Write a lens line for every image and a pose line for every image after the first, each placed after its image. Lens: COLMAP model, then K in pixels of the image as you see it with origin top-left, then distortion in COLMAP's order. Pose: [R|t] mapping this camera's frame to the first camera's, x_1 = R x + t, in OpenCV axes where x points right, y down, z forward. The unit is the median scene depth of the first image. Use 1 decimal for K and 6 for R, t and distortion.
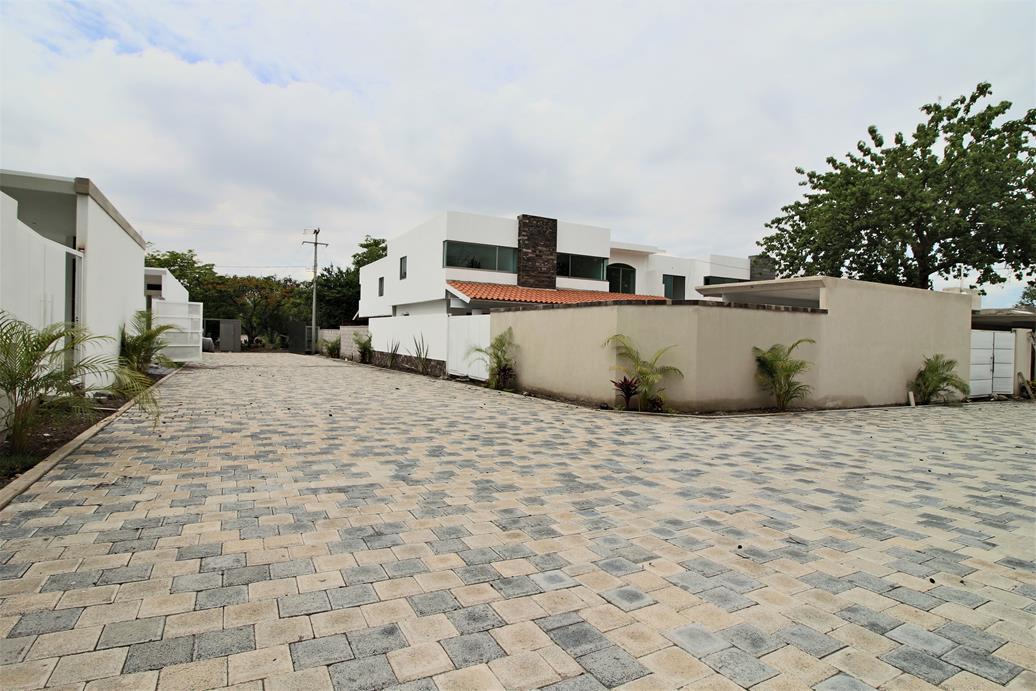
lens RADIAL K [[533.3, 0, 521.2], [0, 533.3, 344.5], [0, 0, 1]] dist [0.001950, -0.005273]
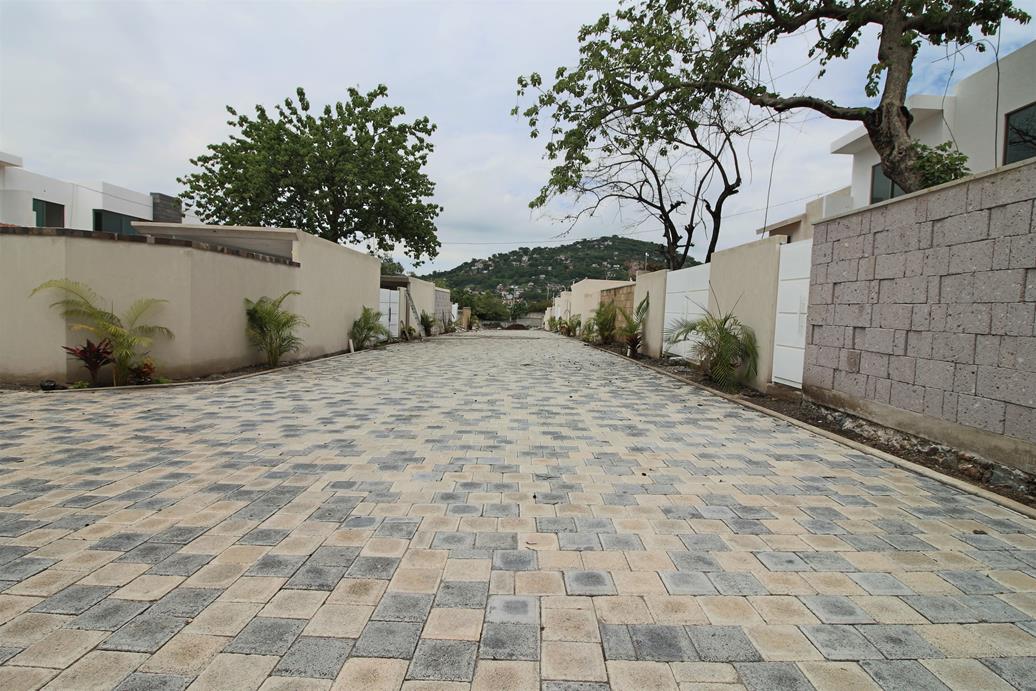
lens RADIAL K [[533.3, 0, 521.1], [0, 533.3, 346.4], [0, 0, 1]] dist [0.001950, -0.005273]
pose [[0.483976, -0.064968, 0.872666, -0.147018], [-0.016693, 0.996373, 0.083436, 0.001132], [-0.874922, -0.054949, 0.481136, 0.164578]]
